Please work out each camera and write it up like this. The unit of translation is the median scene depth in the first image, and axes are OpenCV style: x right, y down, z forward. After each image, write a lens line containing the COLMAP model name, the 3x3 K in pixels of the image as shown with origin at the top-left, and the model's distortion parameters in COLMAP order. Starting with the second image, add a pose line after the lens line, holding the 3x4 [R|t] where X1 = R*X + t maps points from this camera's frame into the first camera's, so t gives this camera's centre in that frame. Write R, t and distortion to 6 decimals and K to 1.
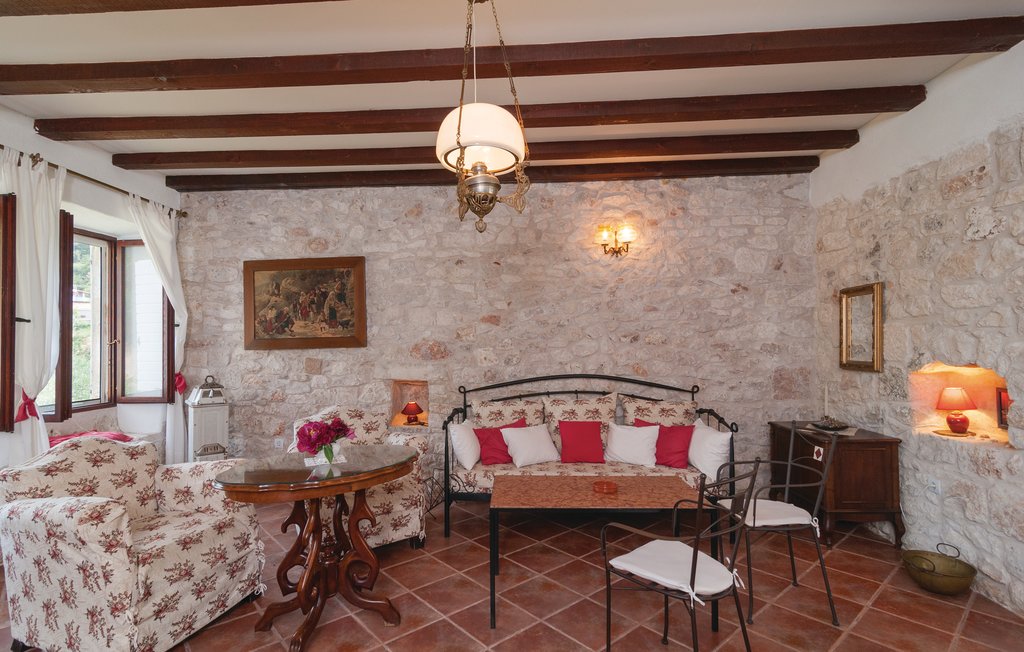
lens RADIAL K [[505.8, 0, 501.5], [0, 505.8, 342.6], [0, 0, 1]] dist [0.000192, 0.001106]
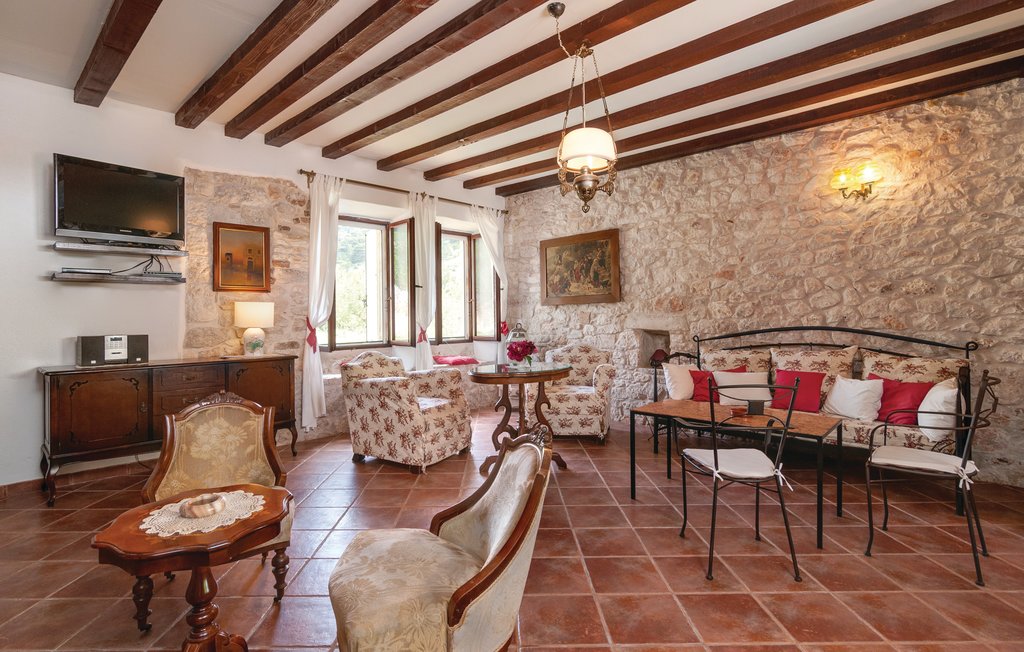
lens RADIAL K [[505.8, 0, 501.5], [0, 505.8, 342.6], [0, 0, 1]] dist [0.000192, 0.001106]
pose [[0.763718, 0.037430, -0.644464, 0.324153], [0.001683, 0.998199, 0.059968, 0.034007], [0.645548, -0.046883, 0.762279, -0.140643]]
